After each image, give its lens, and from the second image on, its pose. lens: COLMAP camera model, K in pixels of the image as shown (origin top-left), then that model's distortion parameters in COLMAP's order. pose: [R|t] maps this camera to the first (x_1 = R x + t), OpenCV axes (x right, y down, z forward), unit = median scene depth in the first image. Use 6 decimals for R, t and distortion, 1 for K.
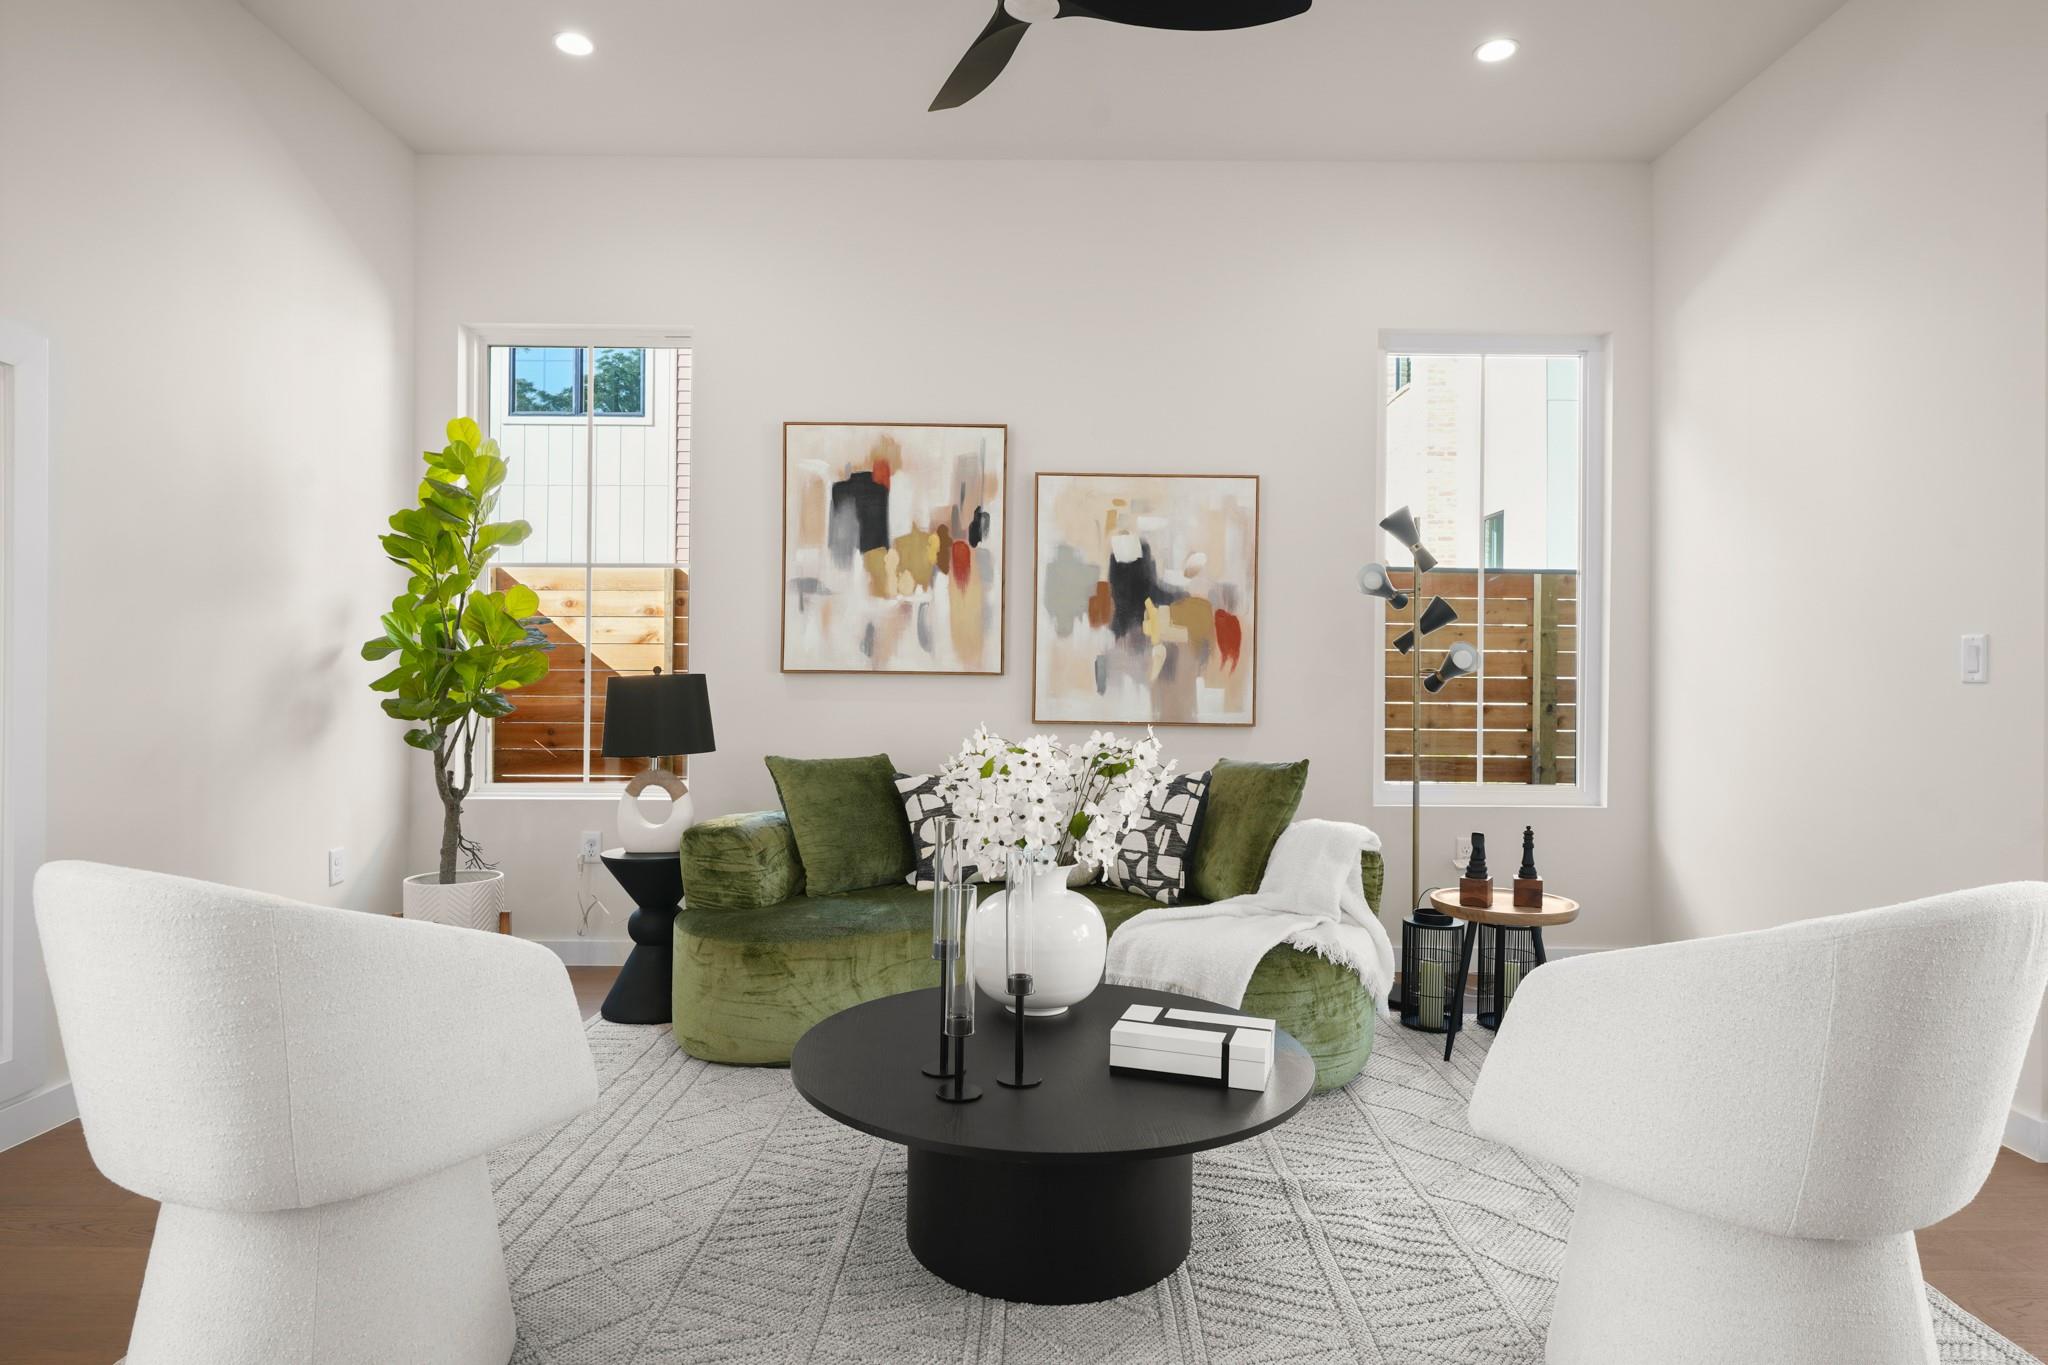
lens RADIAL K [[1152.4, 0, 1030.4], [0, 1152.4, 675.1], [0, 0, 1]] dist [-0.005809, 0.003785]
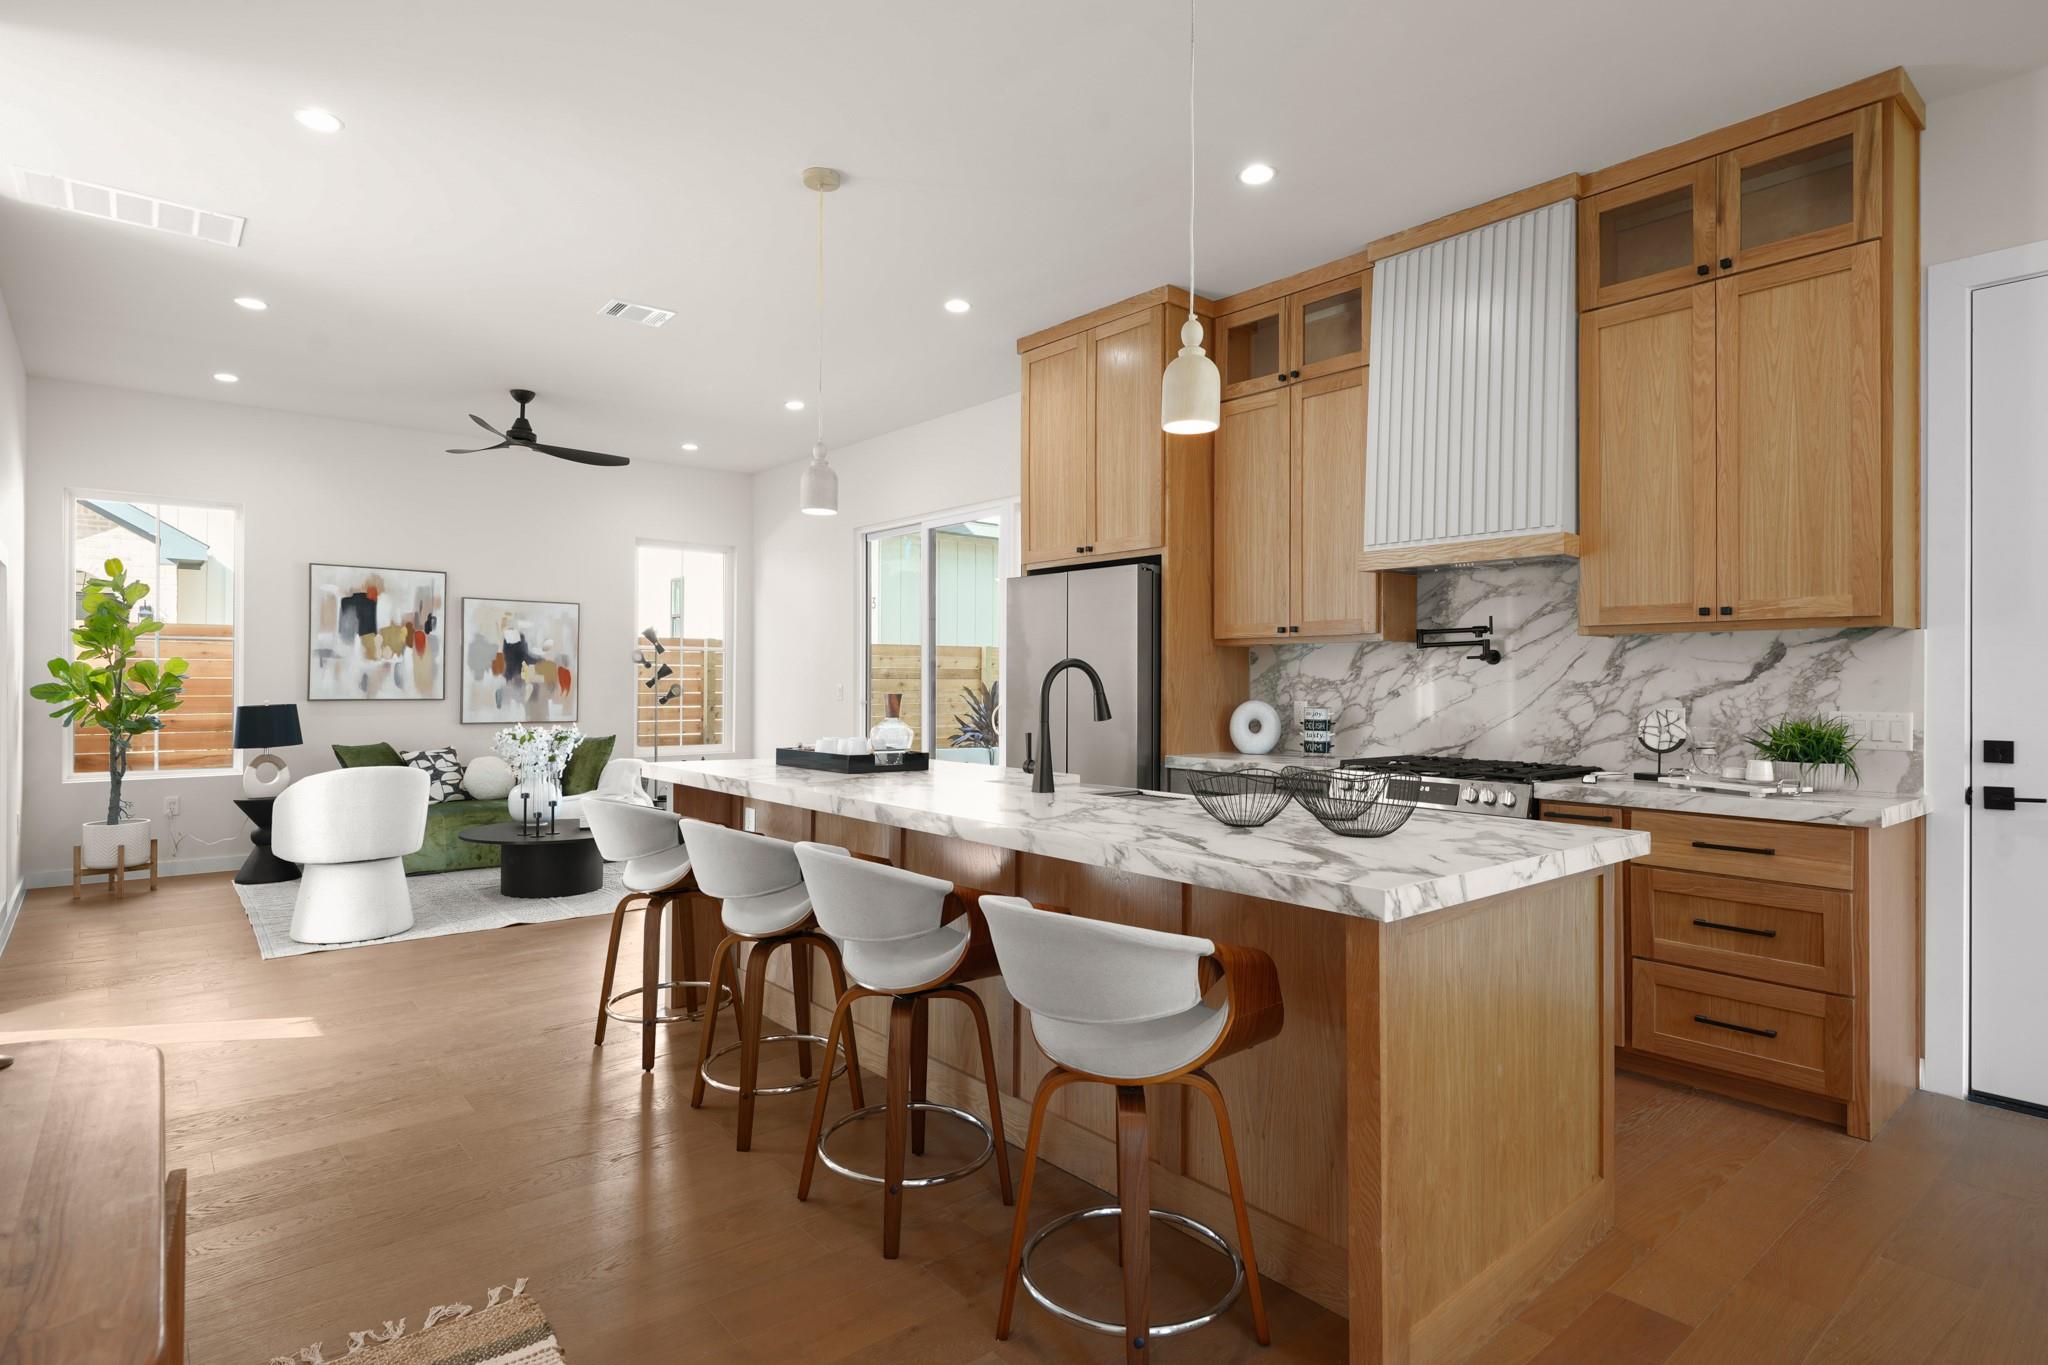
lens RADIAL K [[1072.6, 0, 1030.3], [0, 1072.6, 677.6], [0, 0, 1]] dist [-0.000310, 0.001662]
pose [[0.758648, -0.004240, 0.651487, -0.455502], [0.000306, 0.999981, 0.006151, -0.048994], [-0.651501, -0.004467, 0.758635, -1.027975]]
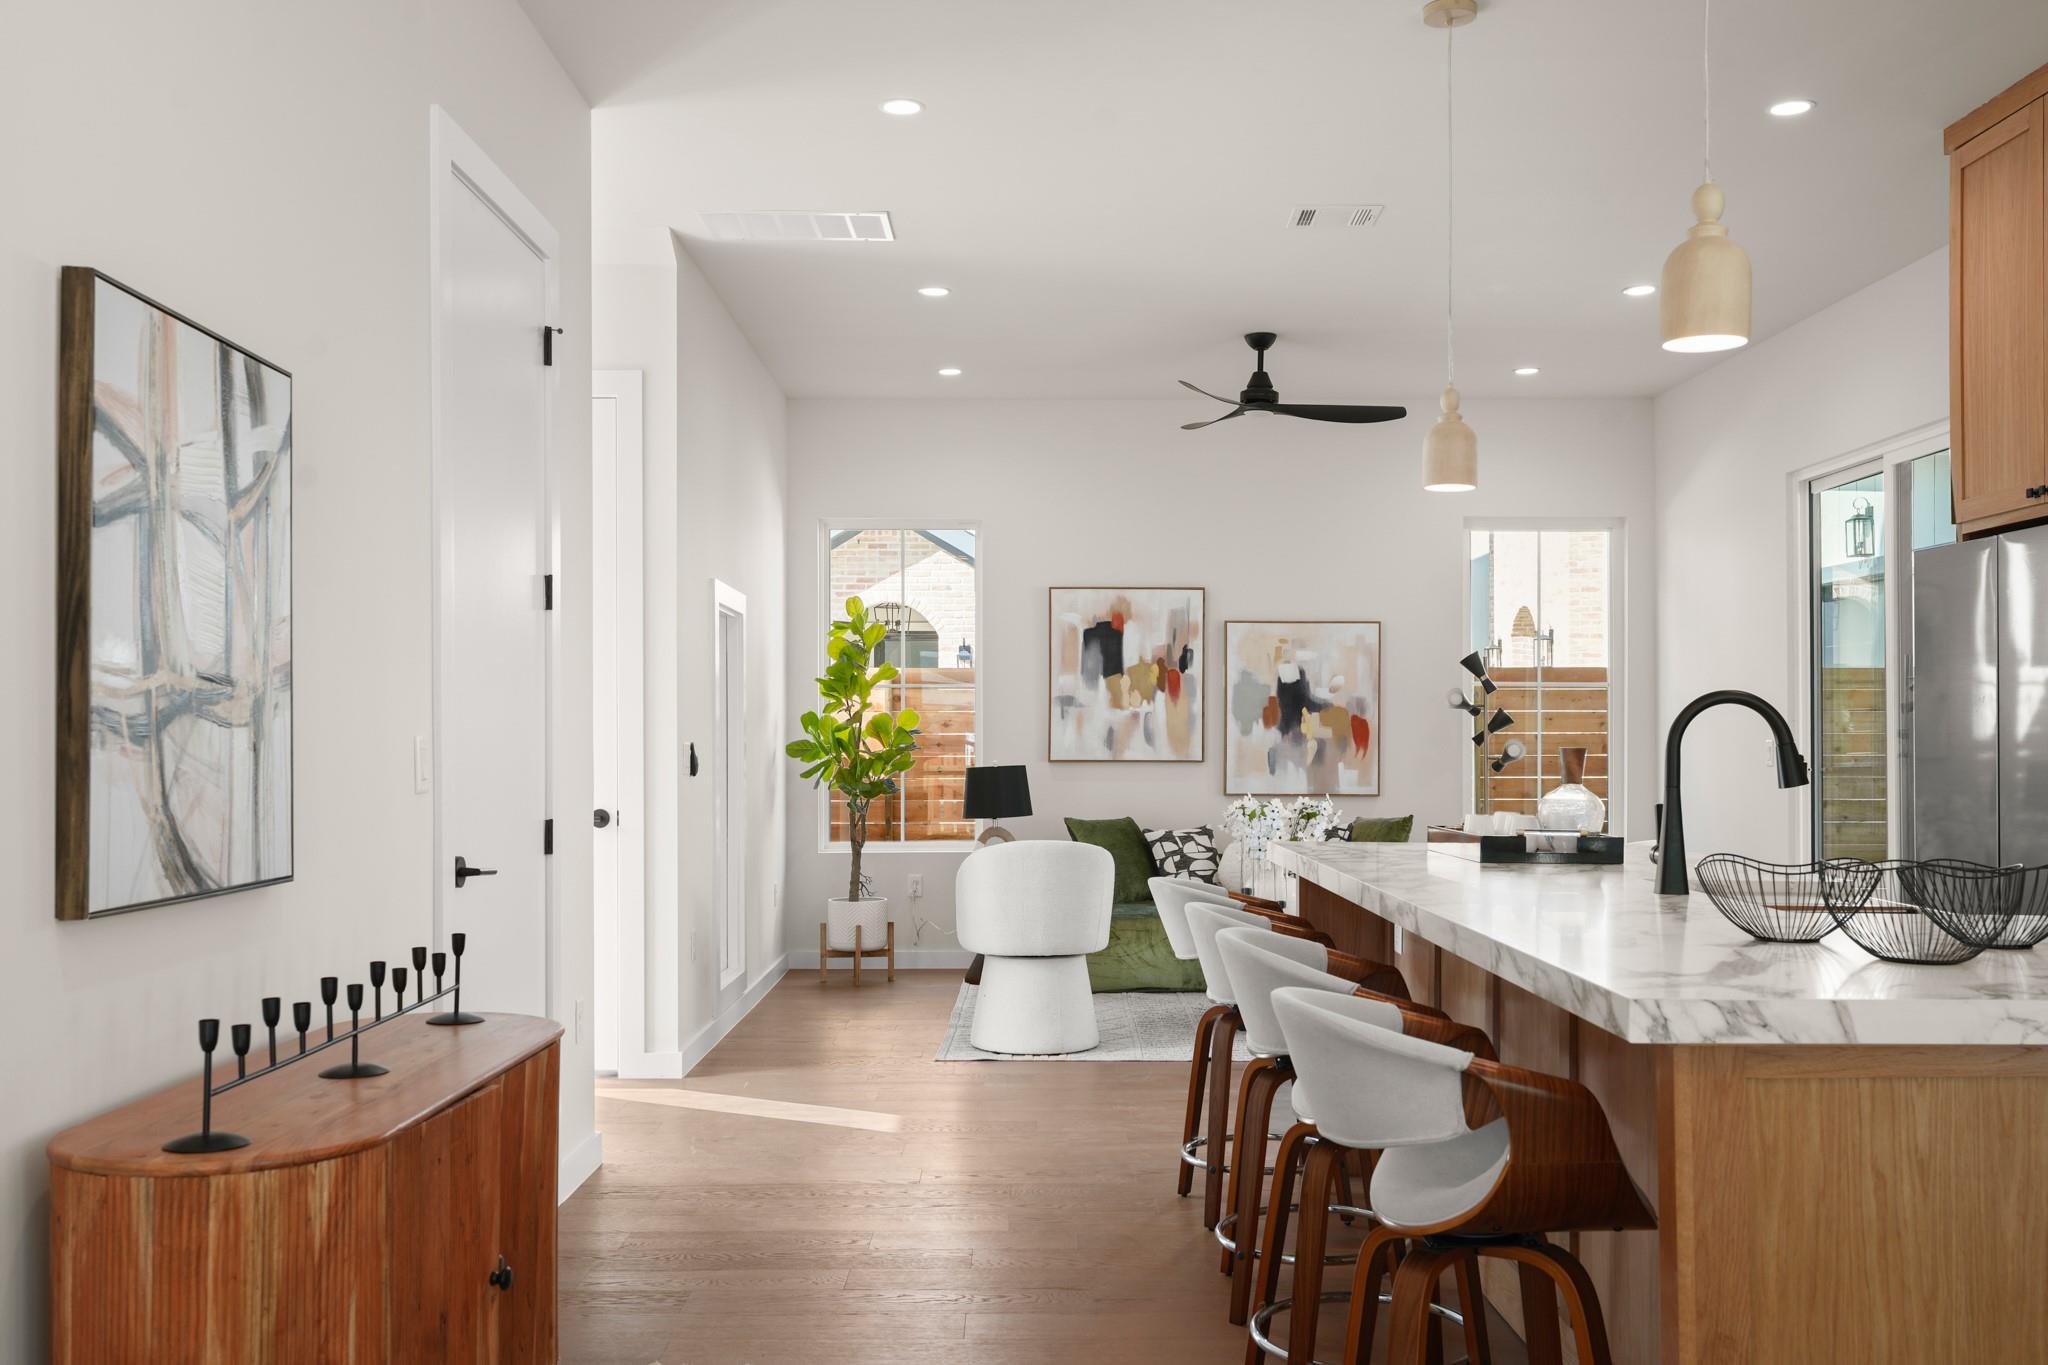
lens RADIAL K [[1865.3, 0, 1020.5], [0, 1865.3, 721.1], [0, 0, 1]] dist [0.018469, 0.000000]
pose [[0.999942, -0.009243, 0.005463, -0.264379], [0.009269, 0.999946, -0.004772, -0.042229], [-0.005419, 0.004823, 0.999974, -1.323628]]
